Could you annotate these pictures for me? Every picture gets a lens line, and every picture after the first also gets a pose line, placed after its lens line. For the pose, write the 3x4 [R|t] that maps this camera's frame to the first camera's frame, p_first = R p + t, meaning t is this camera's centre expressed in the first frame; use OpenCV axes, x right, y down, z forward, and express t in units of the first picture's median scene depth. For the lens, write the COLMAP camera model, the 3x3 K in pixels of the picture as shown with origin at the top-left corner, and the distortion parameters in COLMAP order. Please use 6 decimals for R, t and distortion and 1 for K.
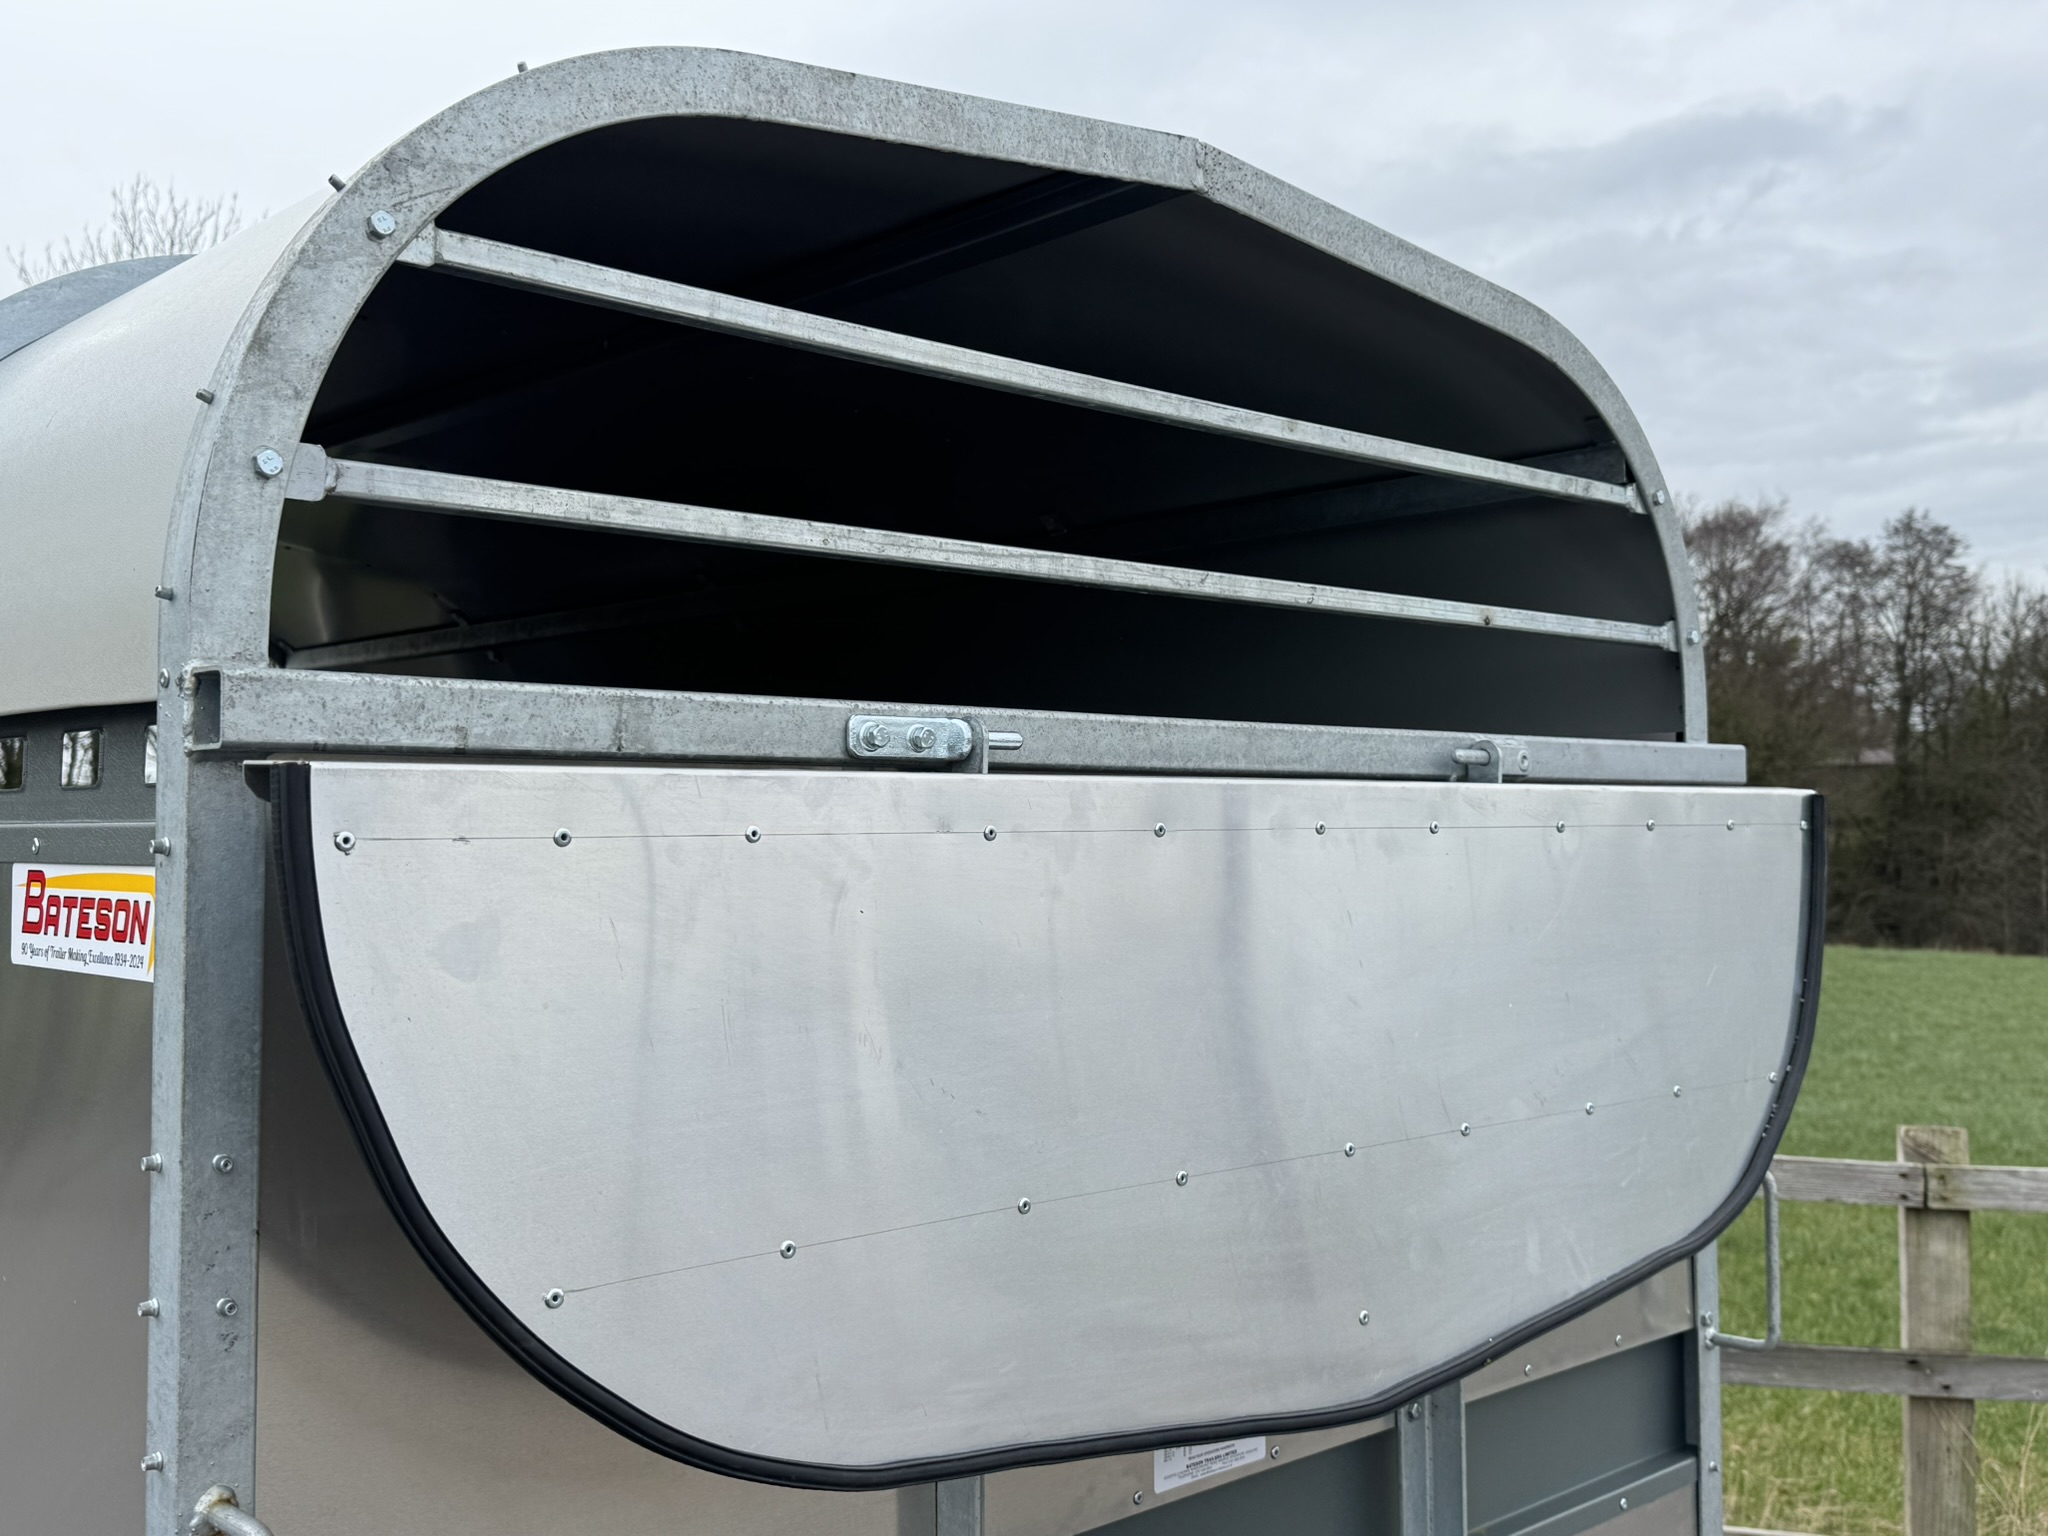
lens RADIAL K [[2078.9, 0, 1042.2], [0, 2078.9, 758.2], [0, 0, 1]] dist [0.059797, 0.000000]
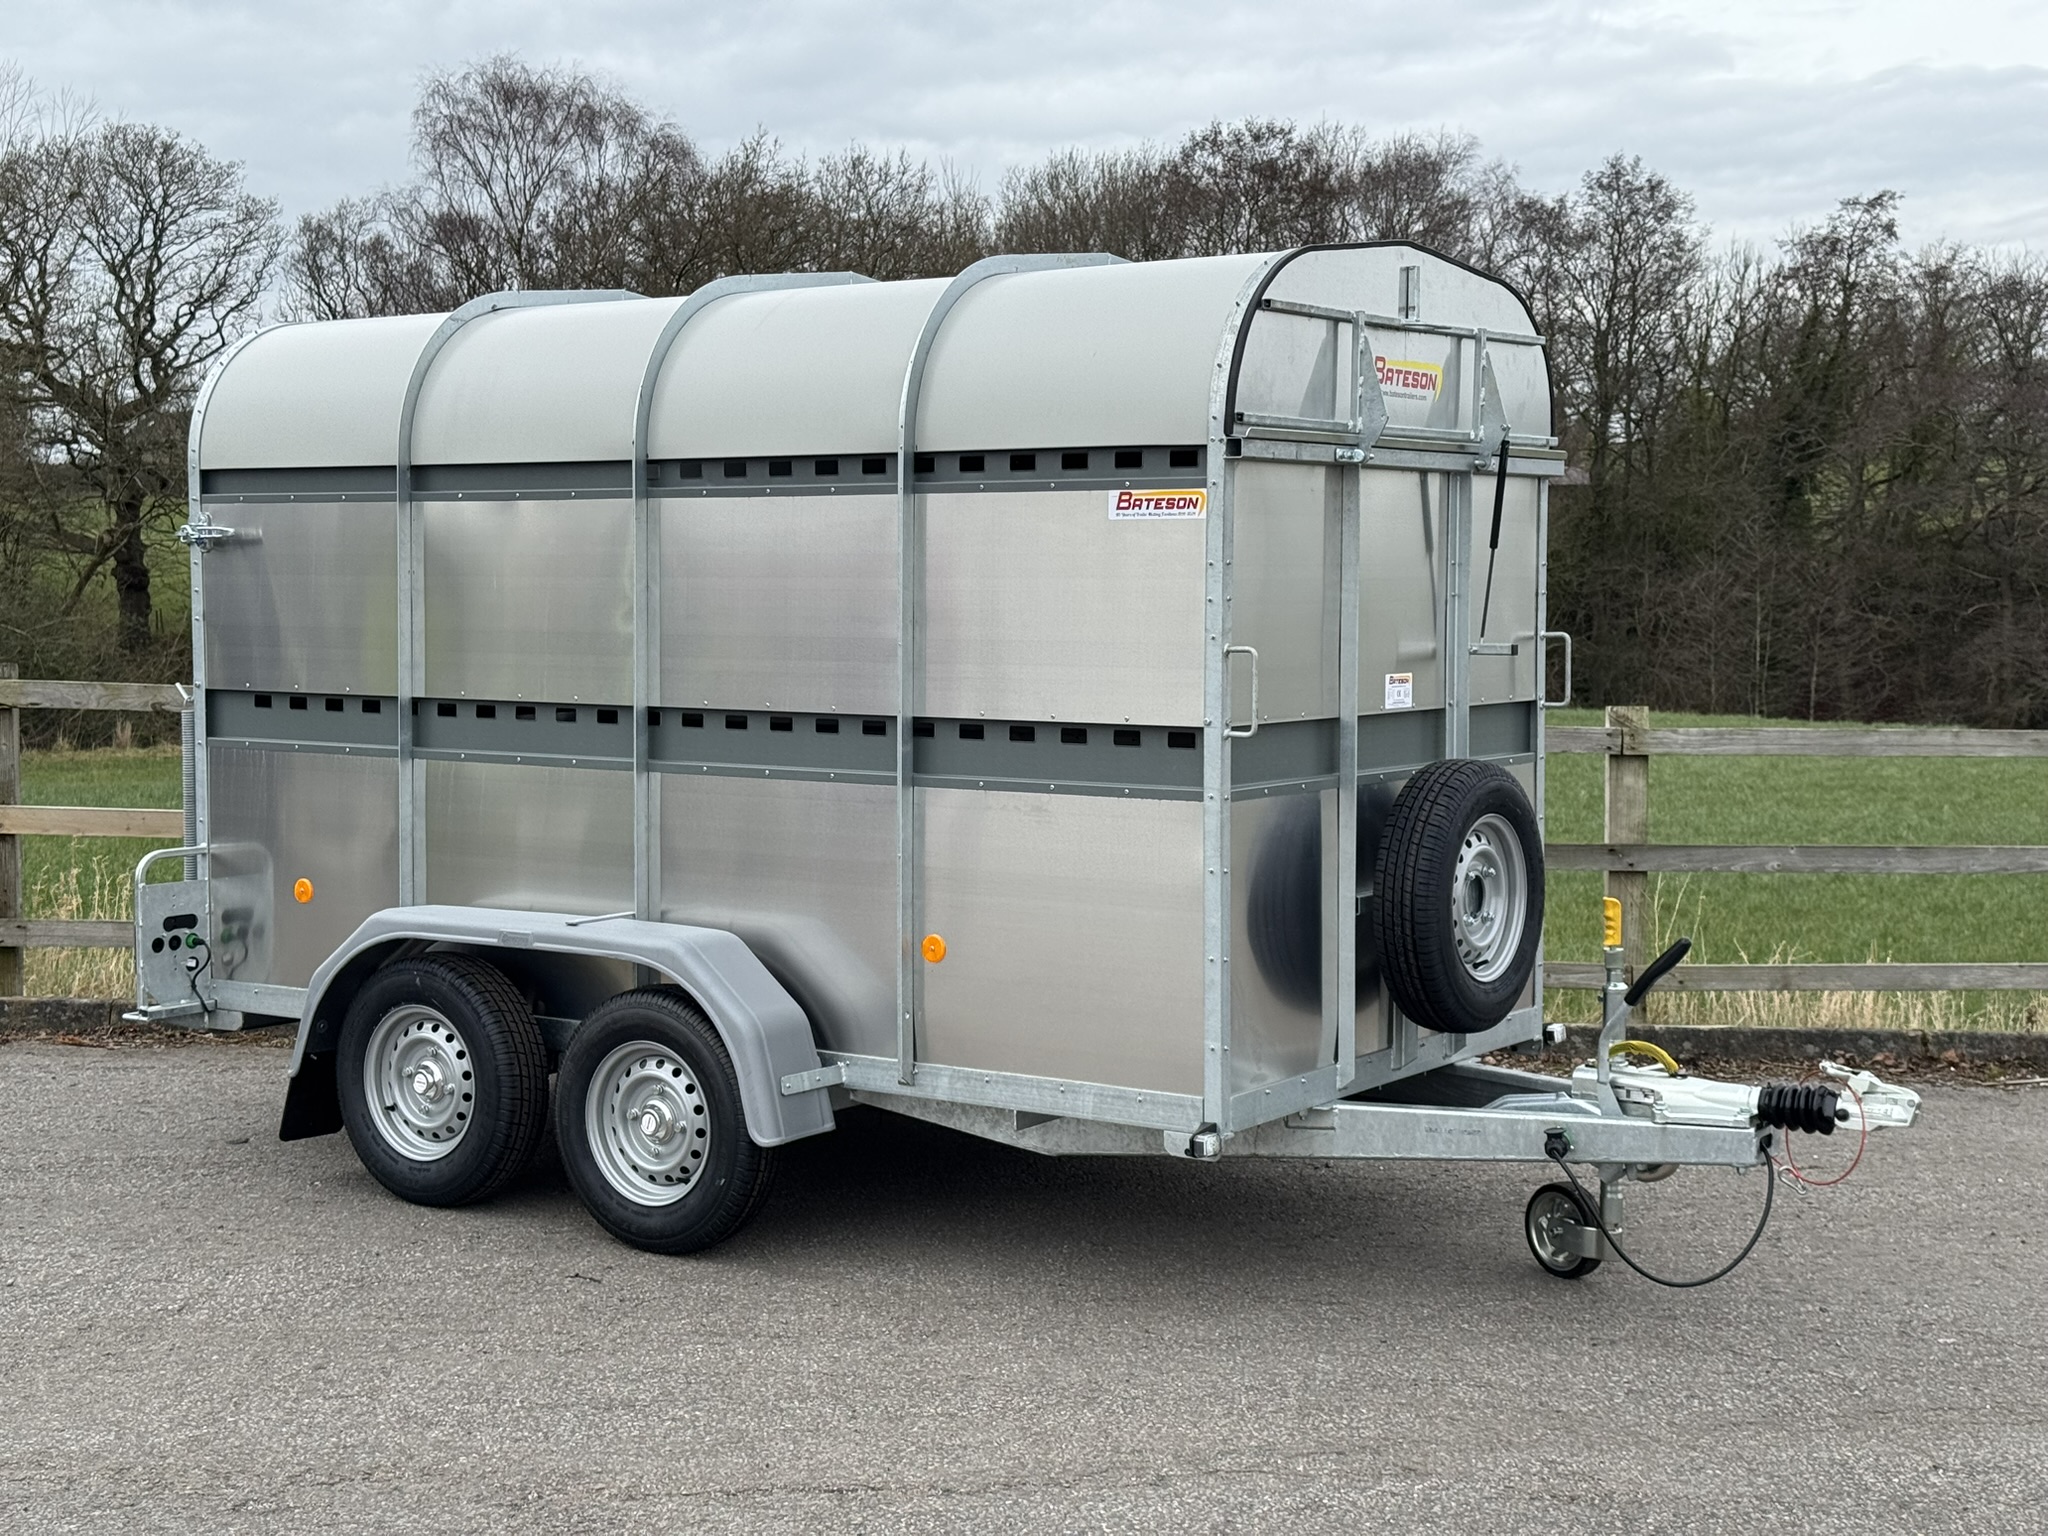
lens RADIAL K [[2921.8, 0, 1023.0], [0, 2921.8, 766.7], [0, 0, 1]] dist [0.088062, 0.000000]
pose [[0.980736, -0.011171, 0.195017, -0.258725], [-0.008385, 0.995036, 0.099164, 0.004496], [-0.195156, -0.098888, 0.975774, -0.607603]]
